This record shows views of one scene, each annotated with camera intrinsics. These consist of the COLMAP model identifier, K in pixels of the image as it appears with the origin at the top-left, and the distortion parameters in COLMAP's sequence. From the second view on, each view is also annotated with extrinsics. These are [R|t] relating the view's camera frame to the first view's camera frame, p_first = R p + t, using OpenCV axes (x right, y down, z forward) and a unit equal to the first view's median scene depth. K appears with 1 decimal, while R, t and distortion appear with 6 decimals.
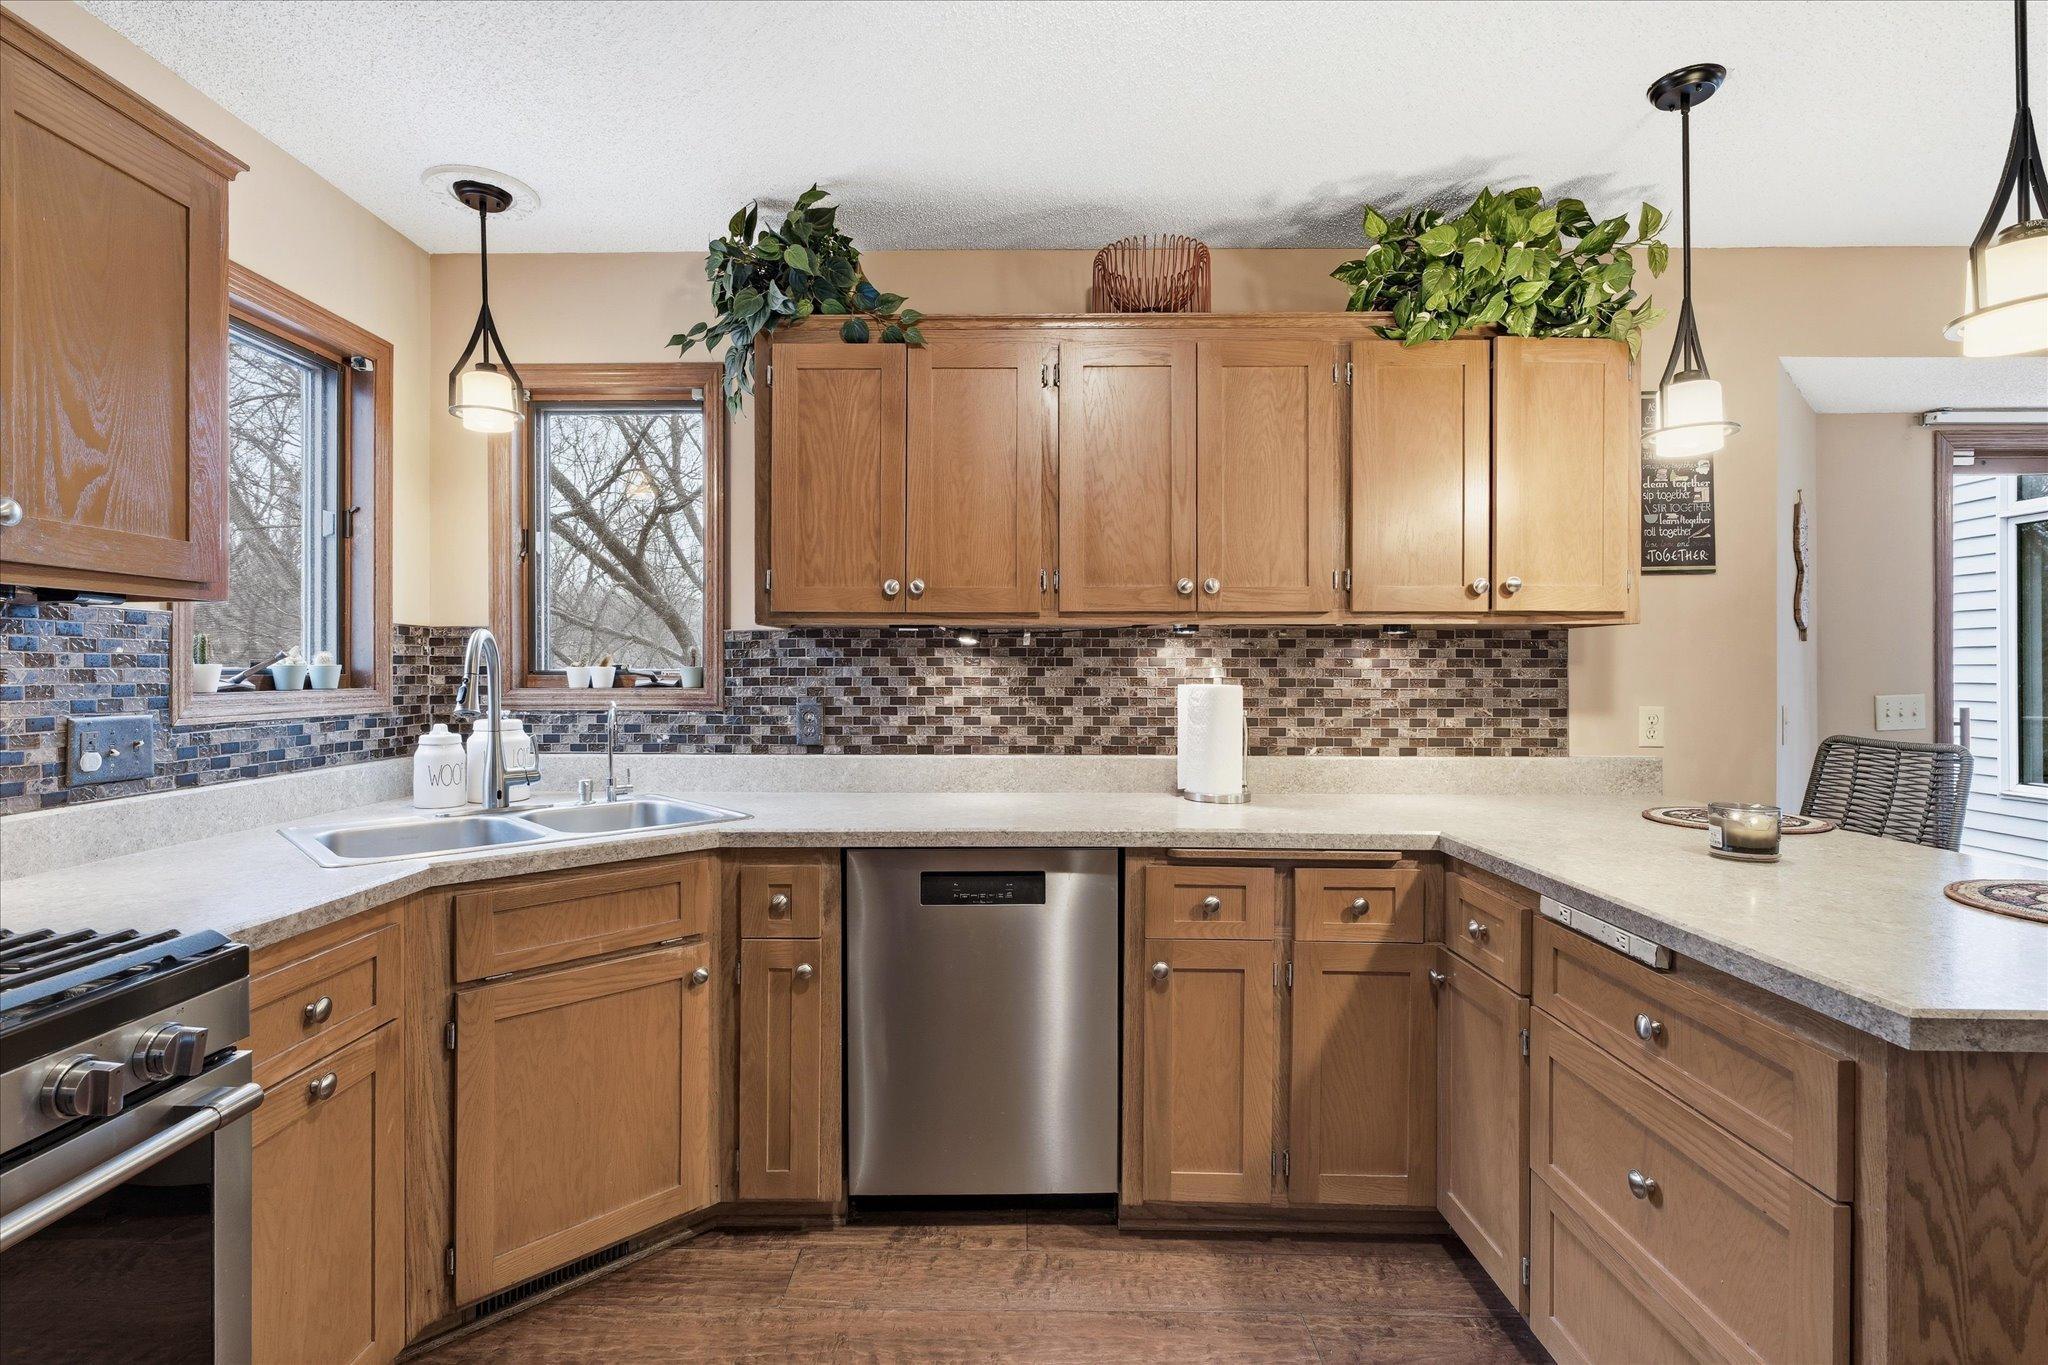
lens RADIAL K [[973.2, 0, 1020.8], [0, 973.2, 667.3], [0, 0, 1]] dist [-0.000799, -0.000656]
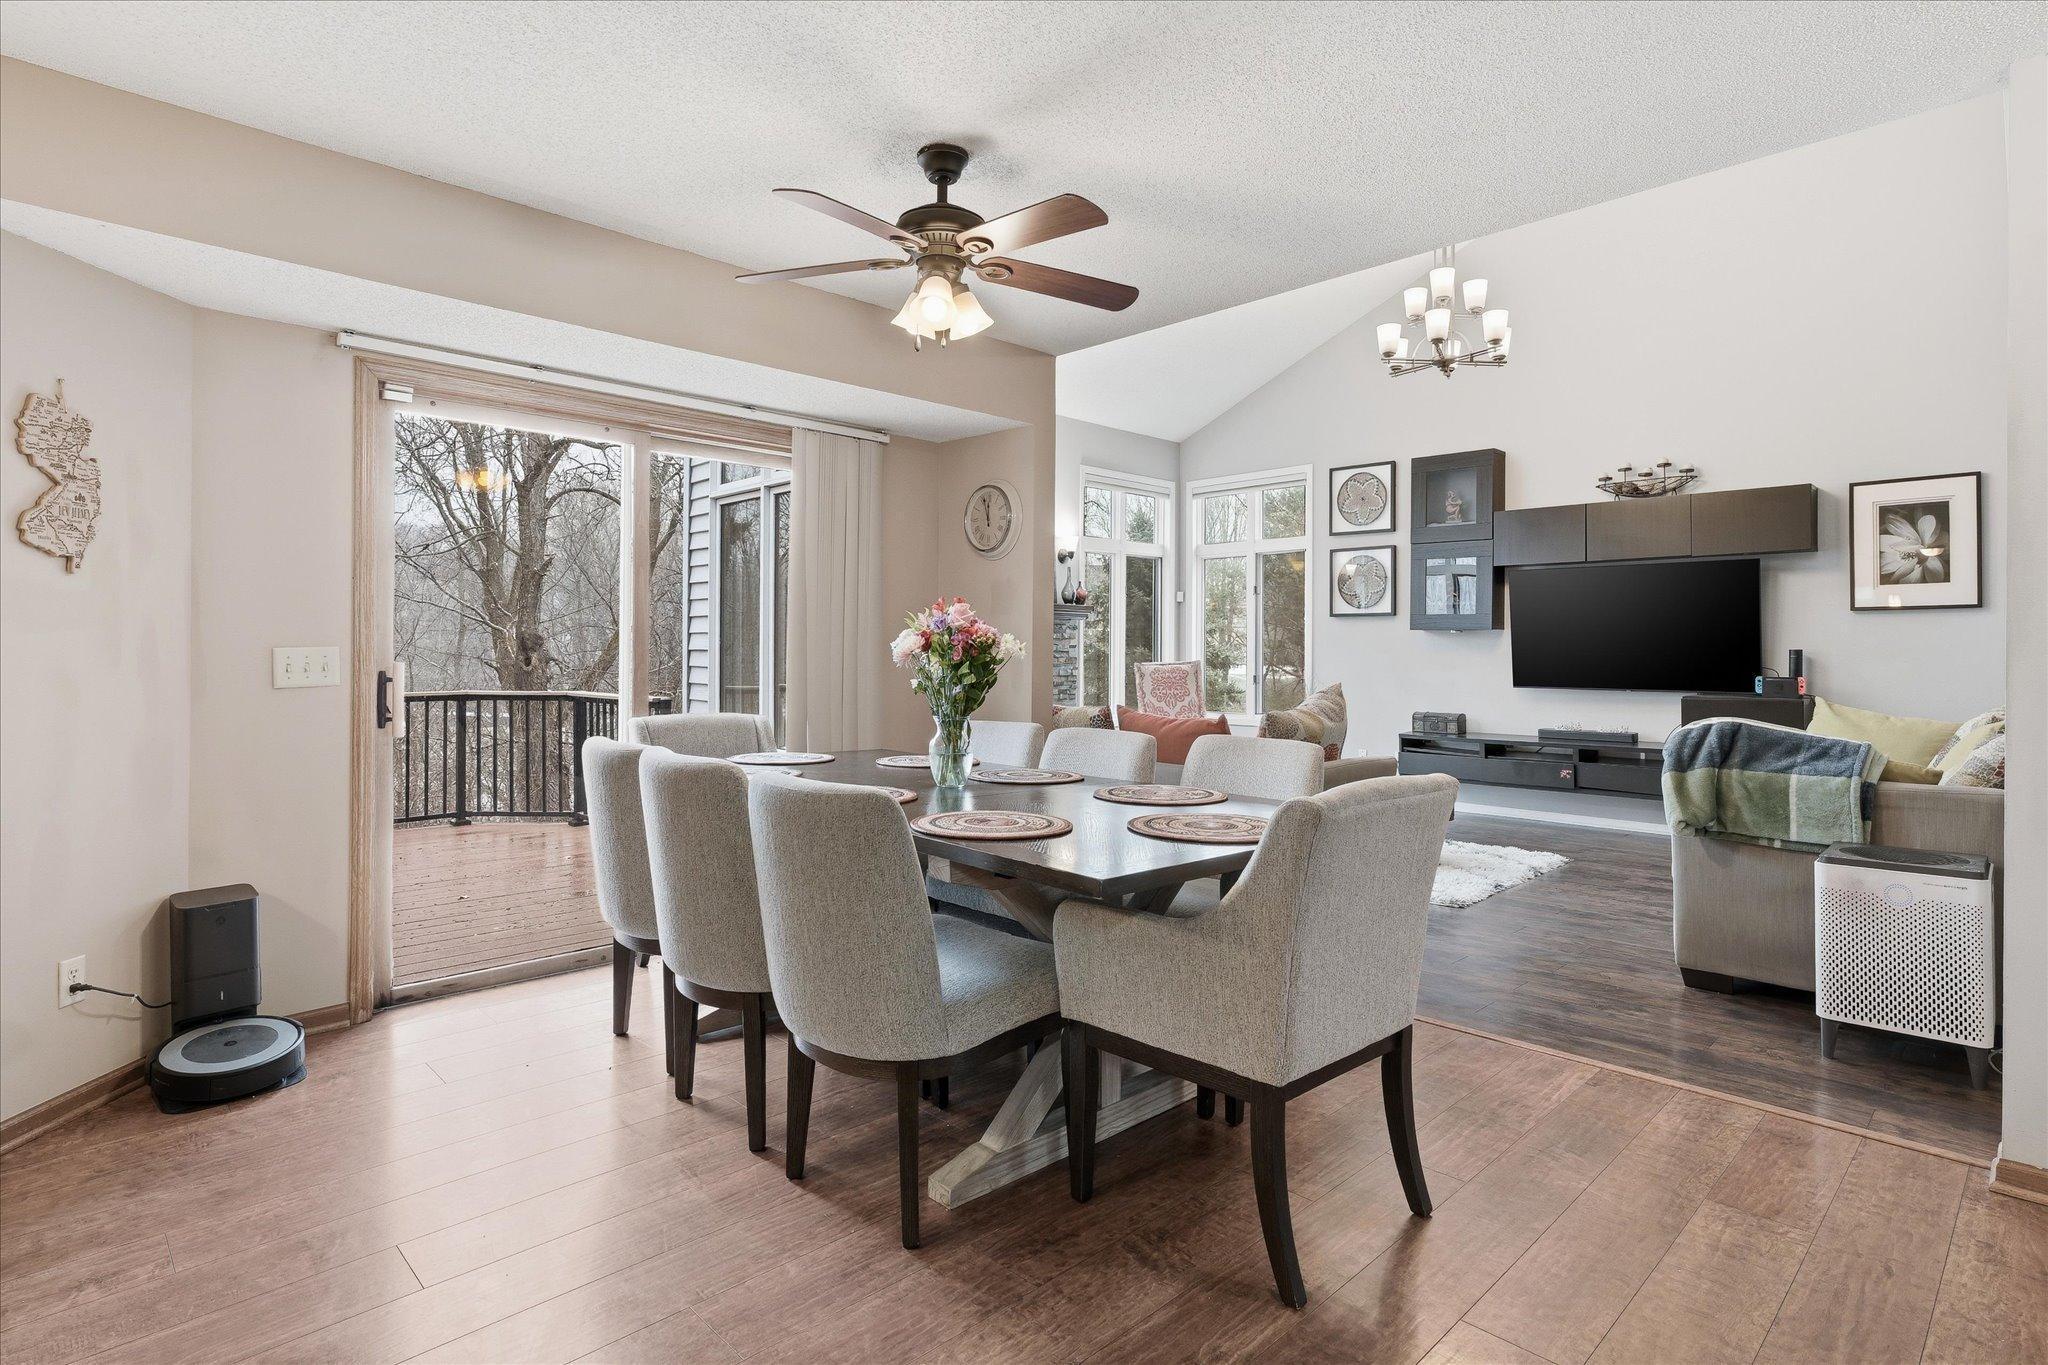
lens RADIAL K [[1043.5, 0, 1025.1], [0, 1043.5, 650.4], [0, 0, 1]] dist [0.001115, 0.000304]
pose [[0.707887, 0.009384, 0.706263, 0.858696], [-0.008444, 0.999953, -0.004822, 0.035499], [-0.706275, -0.002551, 0.707933, -0.153524]]
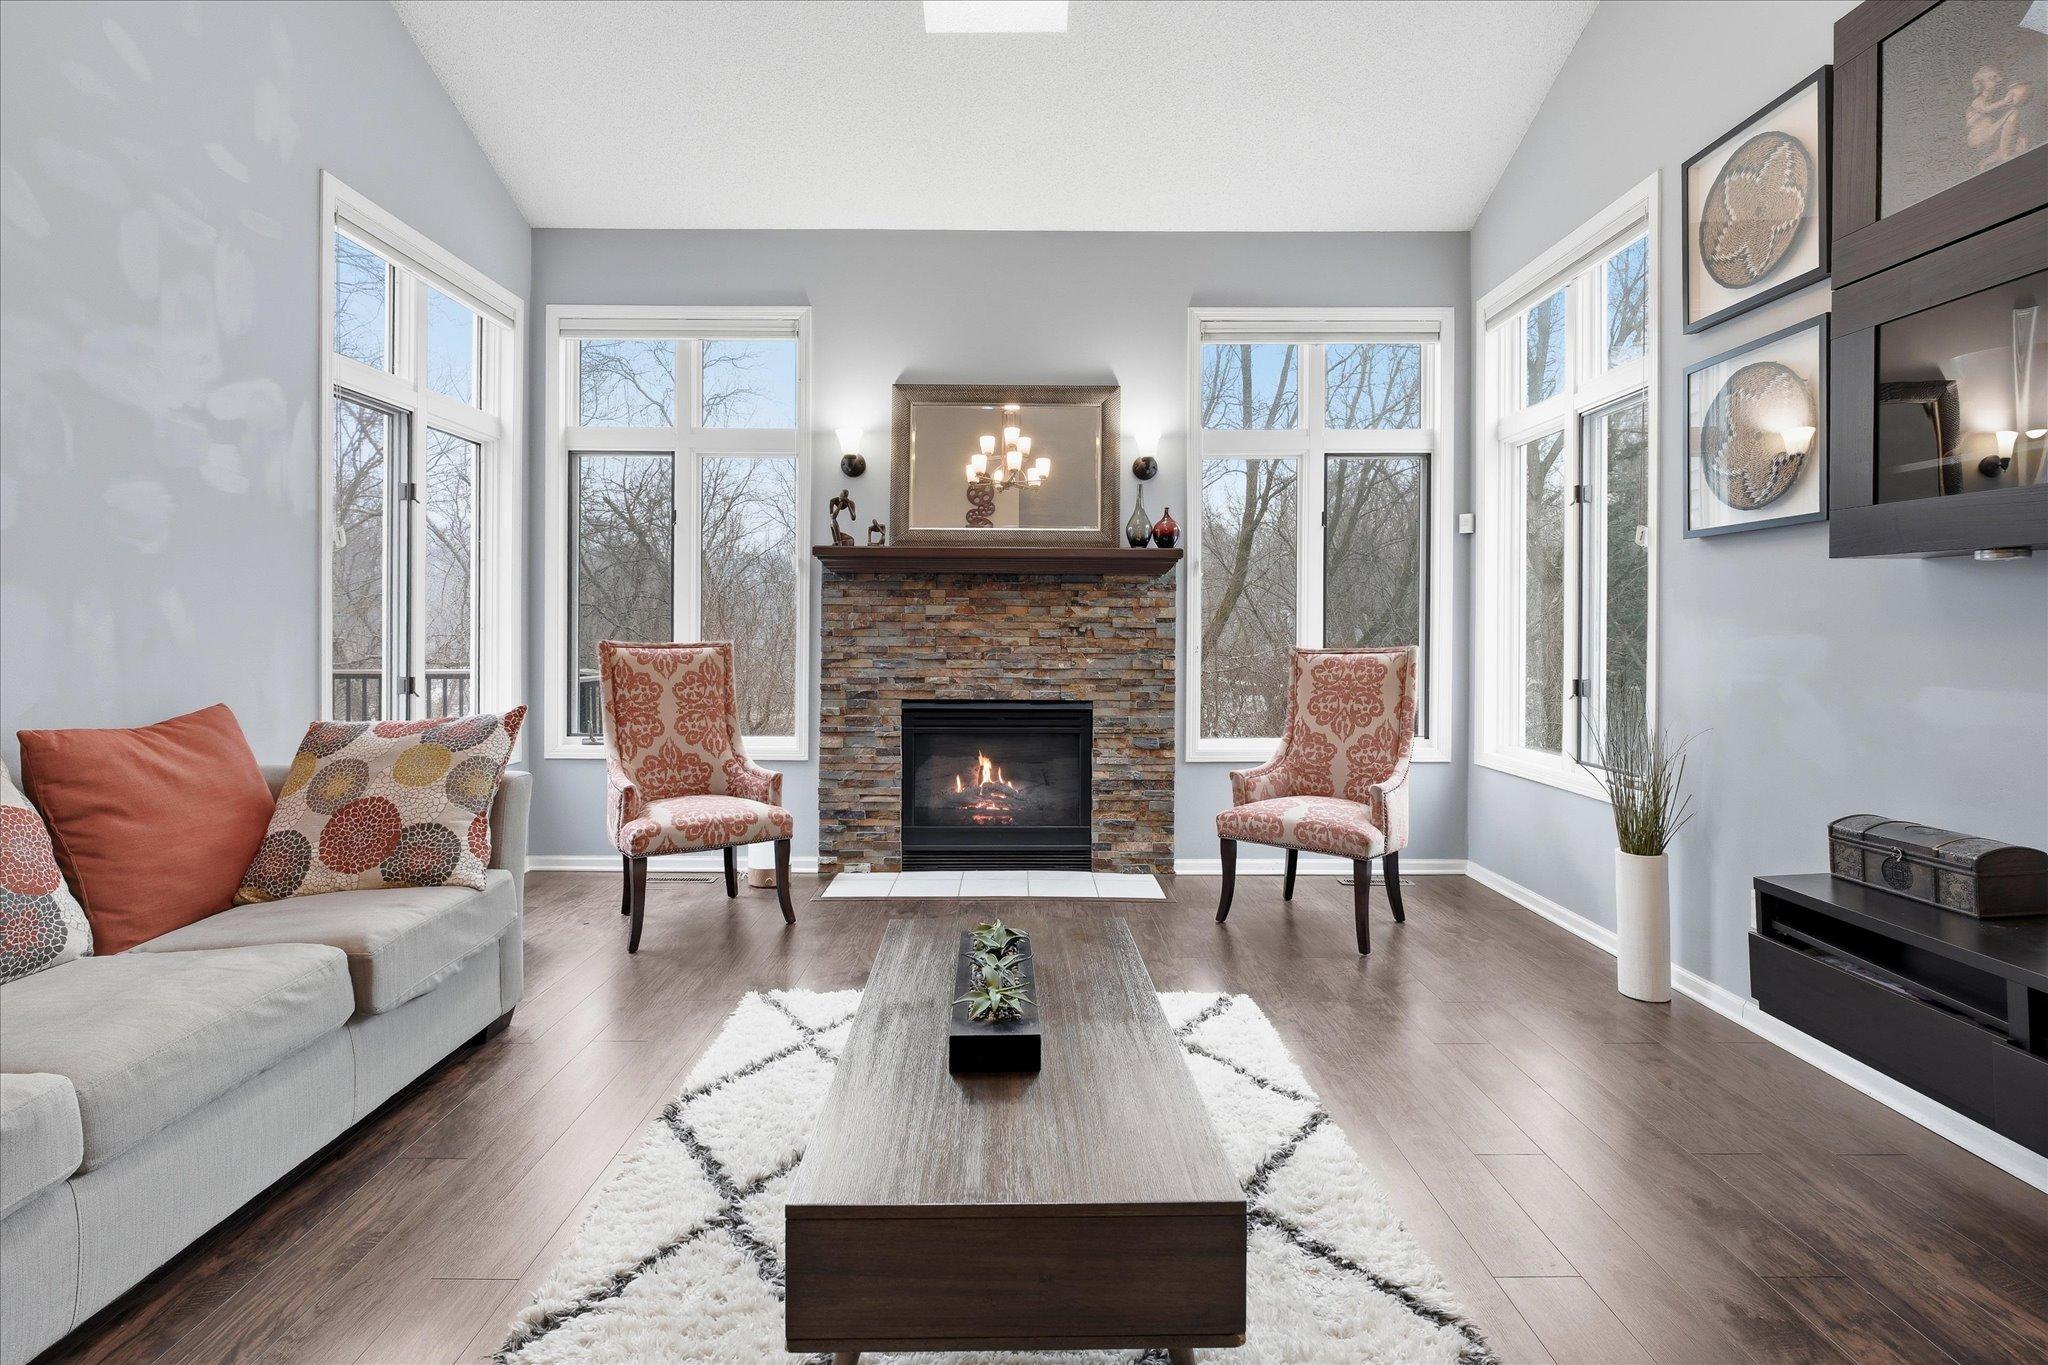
lens RADIAL K [[941.3, 0, 1021.1], [0, 941.3, 627.2], [0, 0, 1]] dist [0.000094, -0.000135]
pose [[0.999830, 0.005887, 0.017445, 2.870313], [-0.005918, 0.999981, 0.001706, 0.019233], [-0.017434, -0.001809, 0.999846, 0.307172]]
